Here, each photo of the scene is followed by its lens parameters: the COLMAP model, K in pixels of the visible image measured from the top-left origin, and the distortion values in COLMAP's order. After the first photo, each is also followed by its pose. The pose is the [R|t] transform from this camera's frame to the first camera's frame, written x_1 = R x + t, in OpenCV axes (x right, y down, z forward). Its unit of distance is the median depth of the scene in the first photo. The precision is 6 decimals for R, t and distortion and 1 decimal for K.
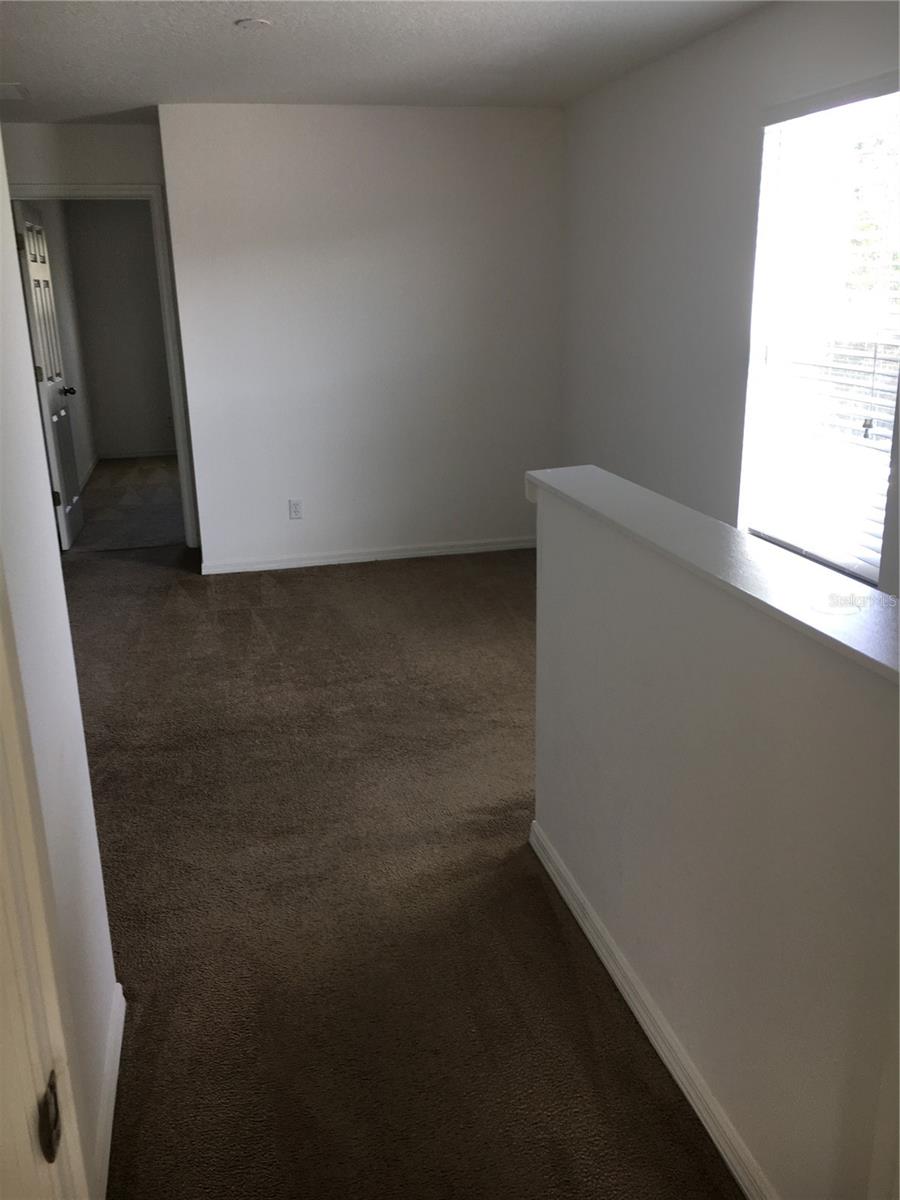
lens RADIAL K [[1016.4, 0, 451.8], [0, 1016.4, 600.2], [0, 0, 1]] dist [0.072184, -0.093854]
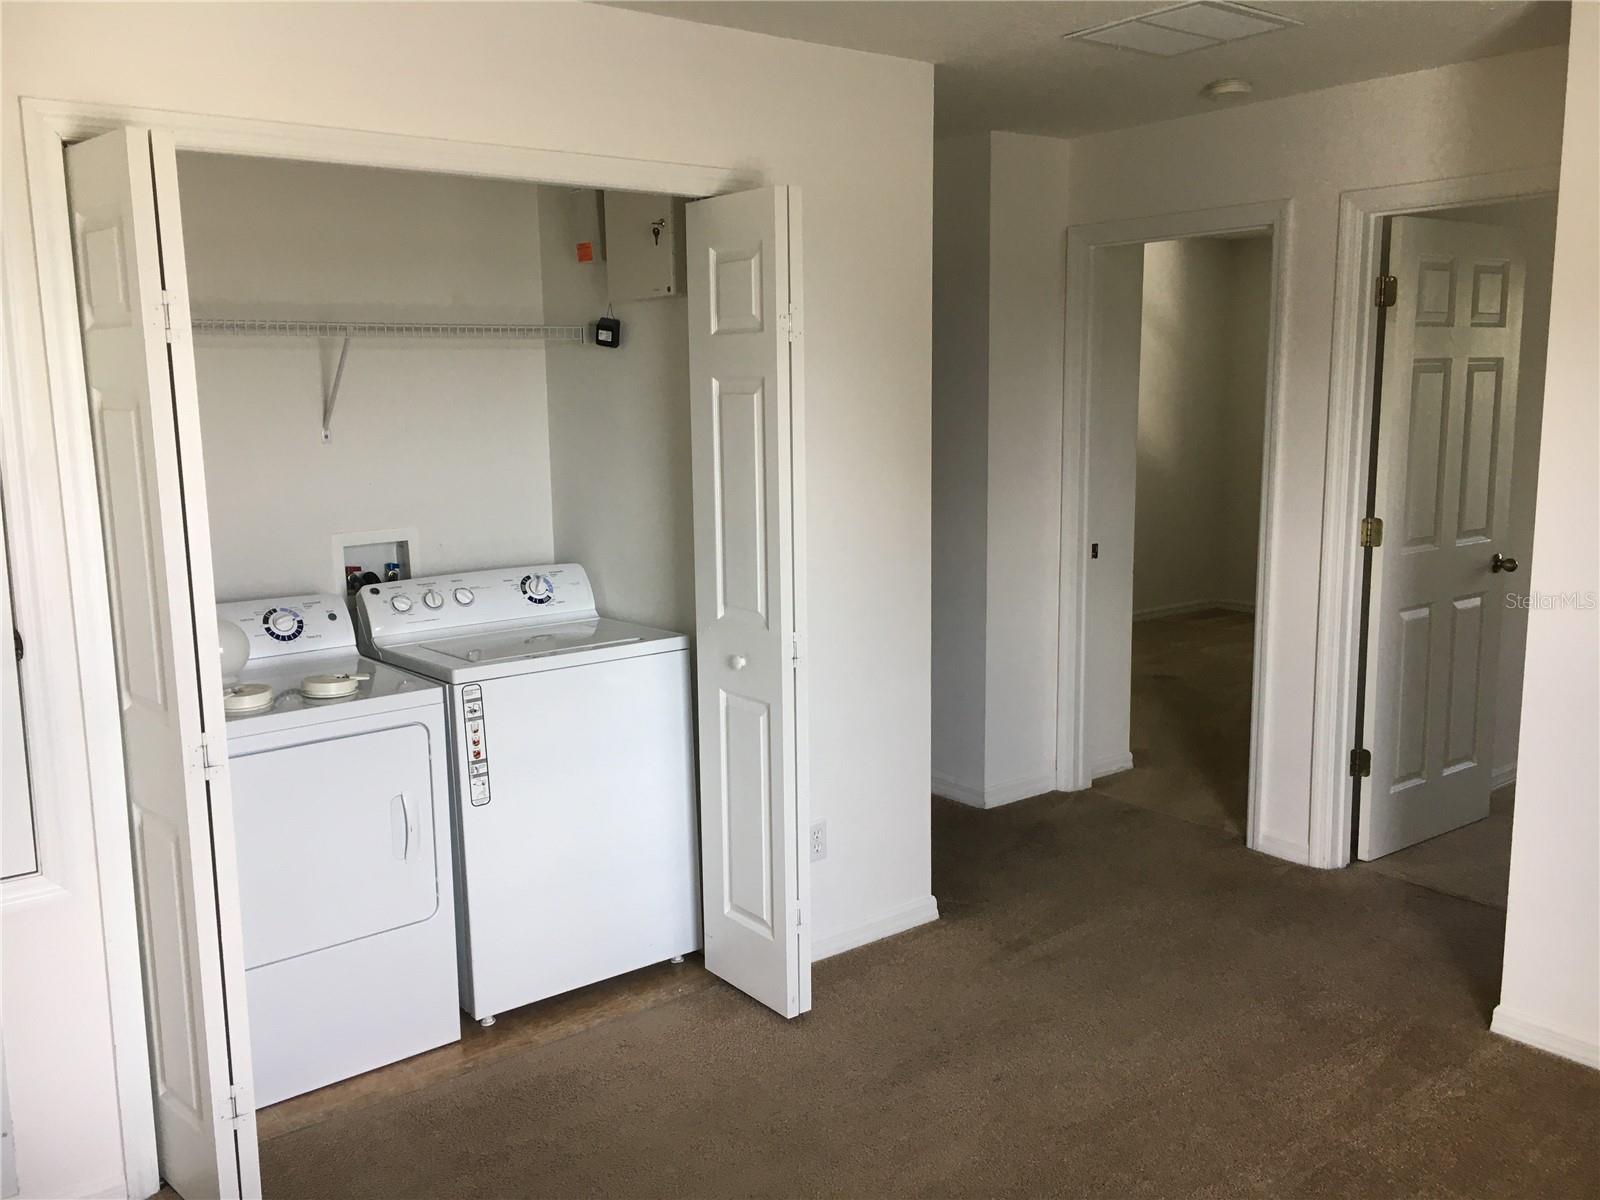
lens RADIAL K [[1355.2, 0, 796.6], [0, 1355.2, 614.1], [0, 0, 1]] dist [0.072184, -0.093854]
pose [[0.422302, 0.162057, -0.891851, 0.123977], [-0.253266, 0.965799, 0.055569, -0.159132], [0.870355, 0.202408, 0.448902, 0.476568]]
